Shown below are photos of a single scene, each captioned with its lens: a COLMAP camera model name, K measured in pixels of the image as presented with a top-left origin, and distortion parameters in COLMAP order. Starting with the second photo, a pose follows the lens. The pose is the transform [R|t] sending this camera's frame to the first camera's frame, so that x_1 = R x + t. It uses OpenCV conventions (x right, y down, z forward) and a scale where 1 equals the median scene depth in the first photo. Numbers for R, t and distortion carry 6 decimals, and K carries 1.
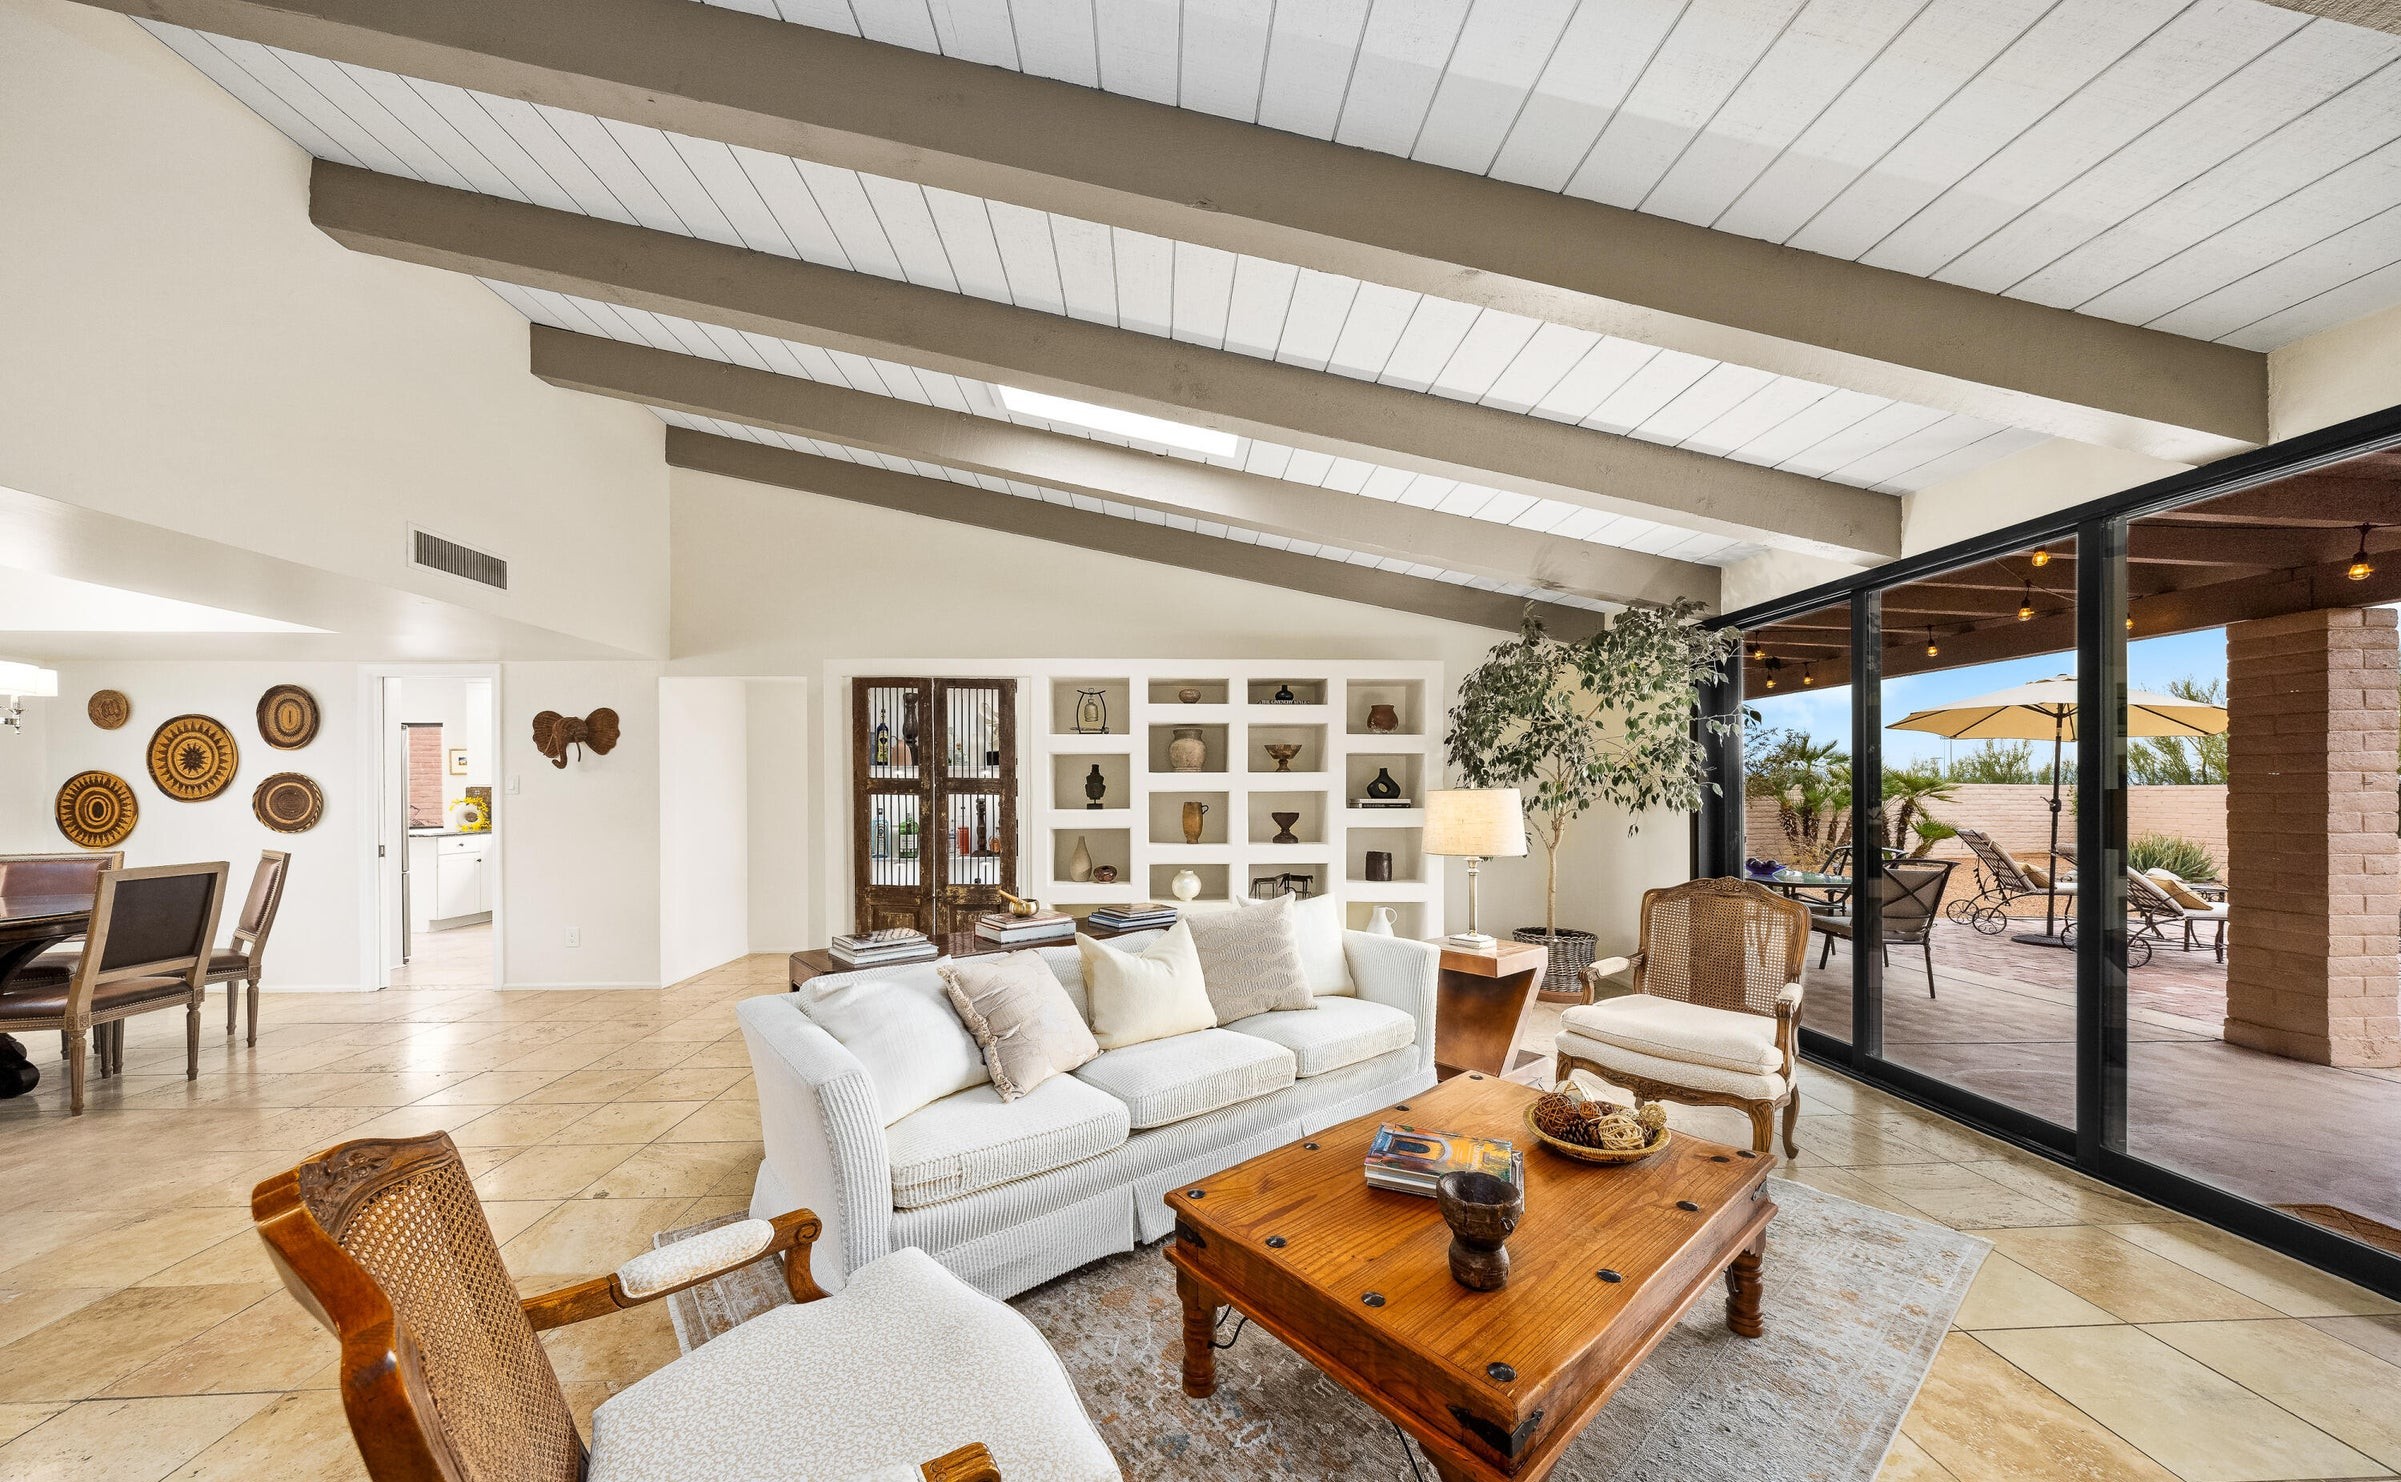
lens RADIAL K [[803.1, 0, 1193.5], [0, 803.1, 794.0], [0, 0, 1]] dist [-0.010286, 0.000489]
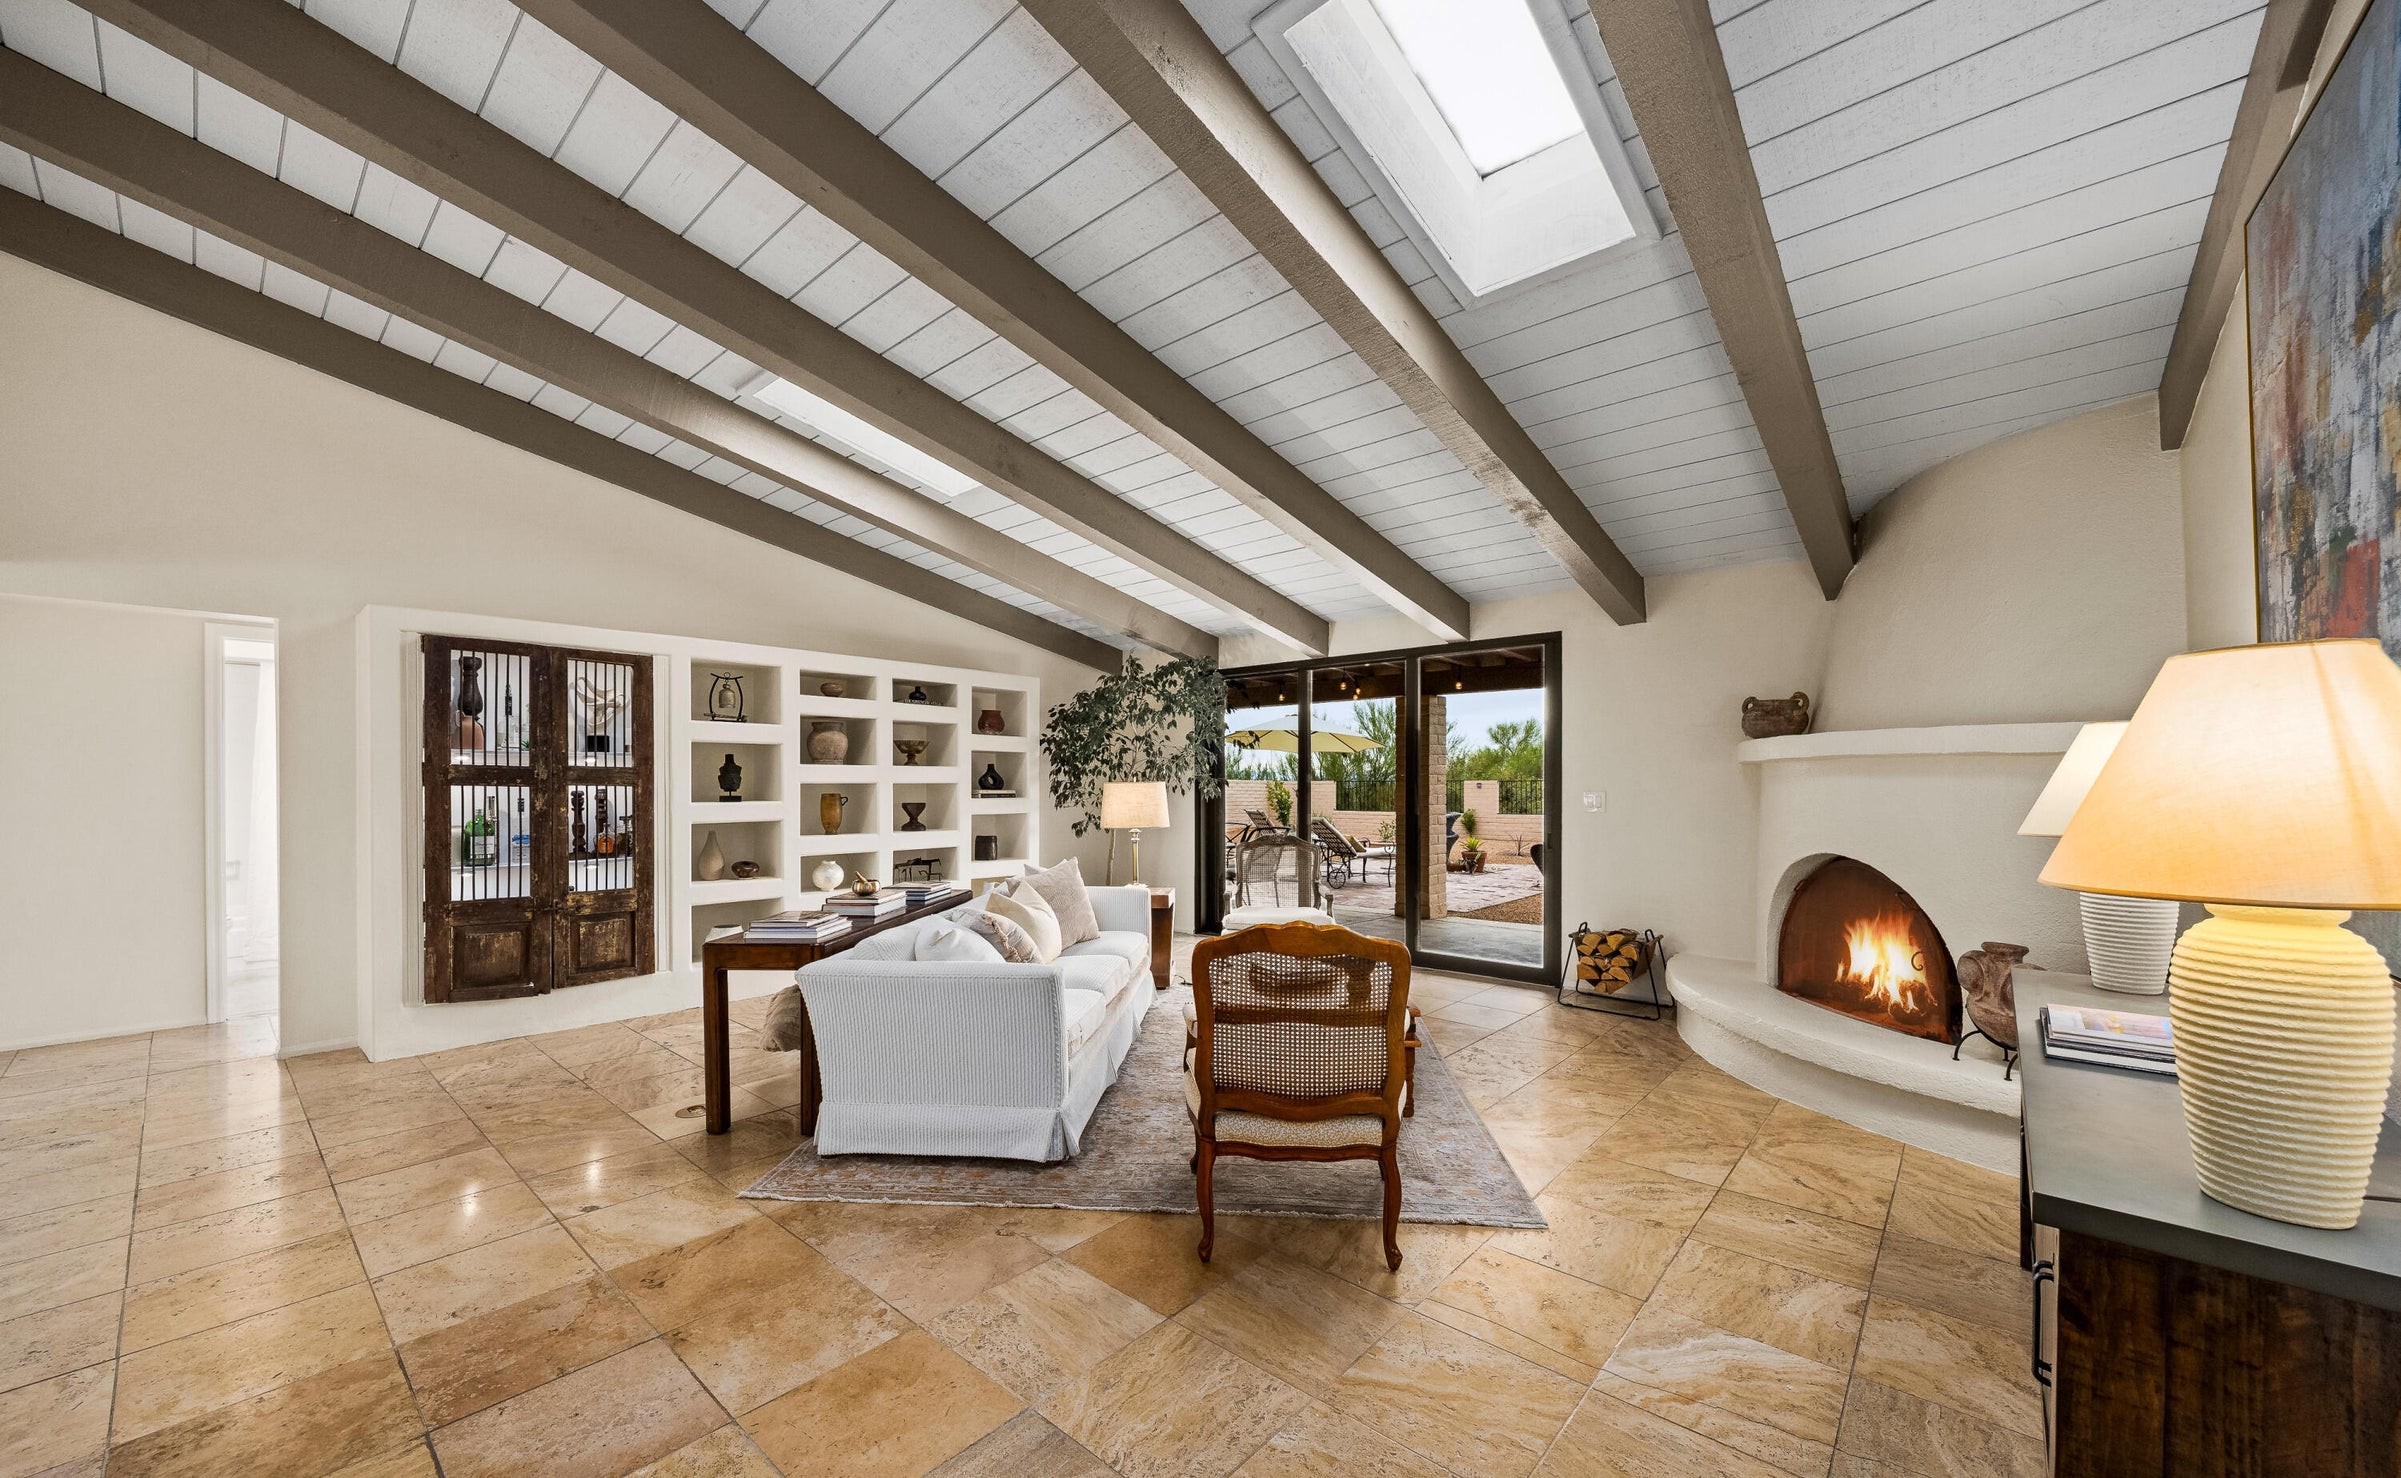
lens RADIAL K [[883.4, 0, 1188.4], [0, 883.4, 772.3], [0, 0, 1]] dist [0.003394, -0.000026]
pose [[0.691799, 0.011022, 0.722006, -0.509674], [0.001497, 0.999859, -0.016698, 0.002852], [-0.722088, 0.012632, 0.691685, -0.106781]]
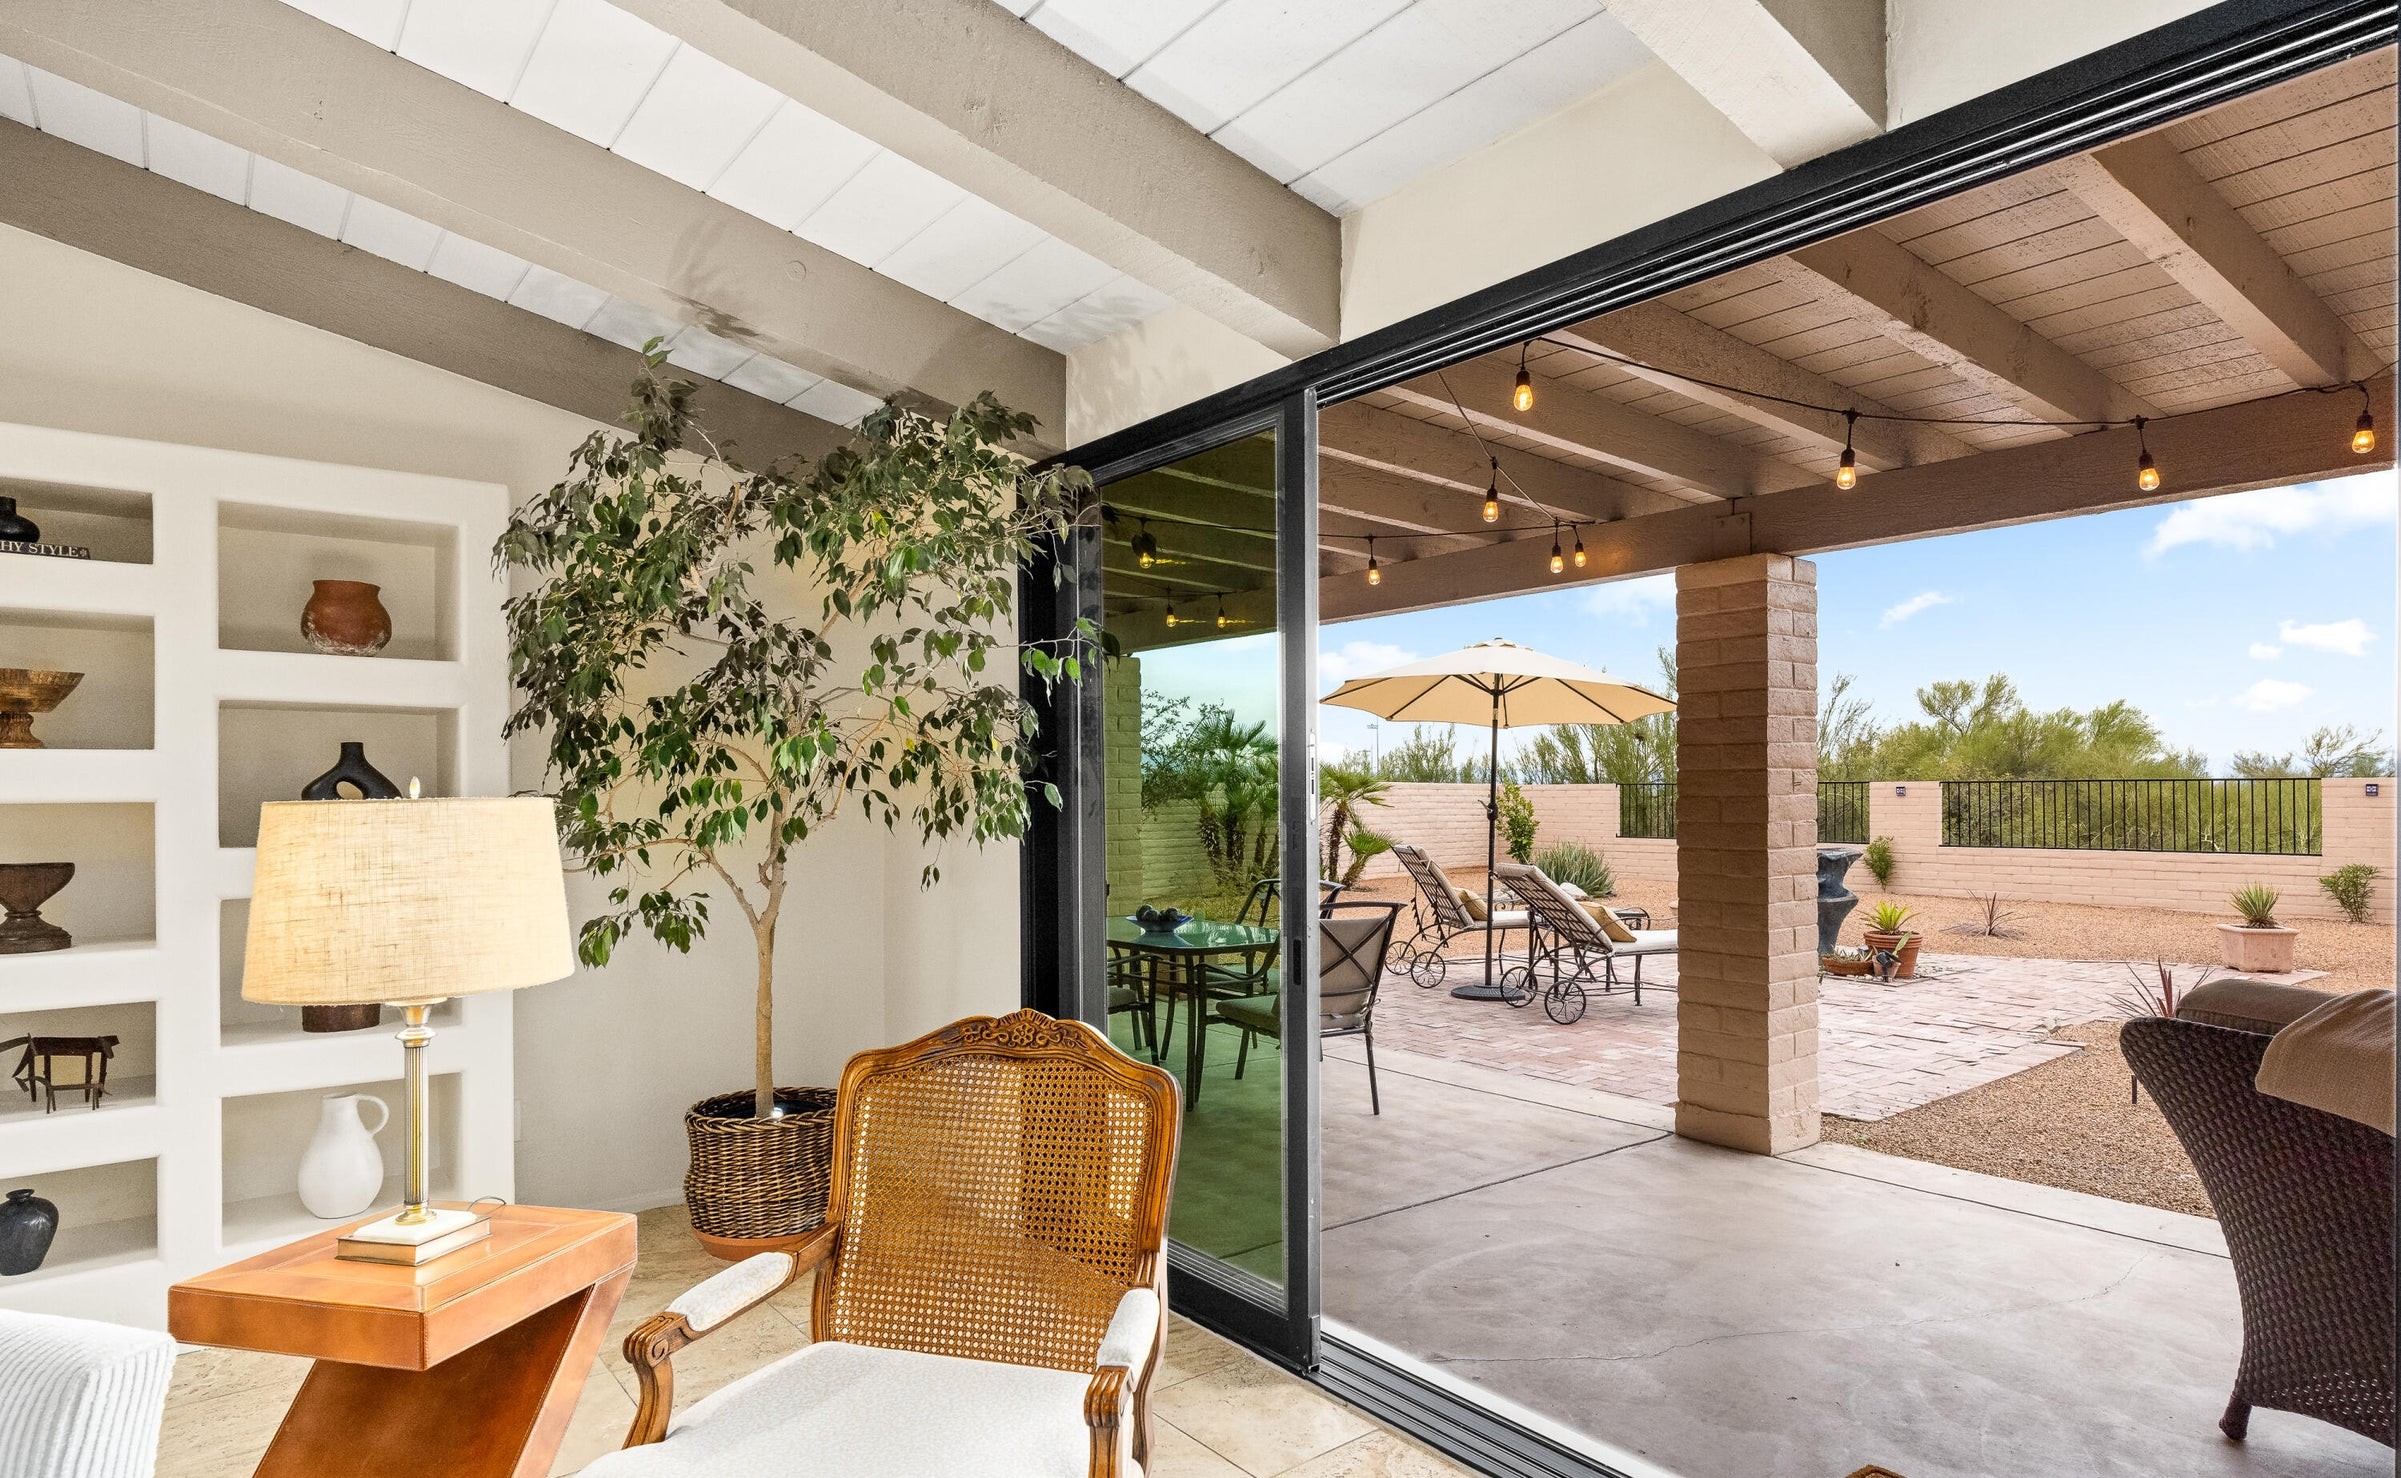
lens RADIAL K [[1253.3, 0, 1182.3], [0, 1253.3, 796.8], [0, 0, 1]] dist [-0.003558, -0.001085]
pose [[0.821073, -0.005236, 0.570800, 0.226710], [0.004942, 0.999986, 0.002065, -0.004777], [-0.570802, 0.001126, 0.821087, 0.261307]]
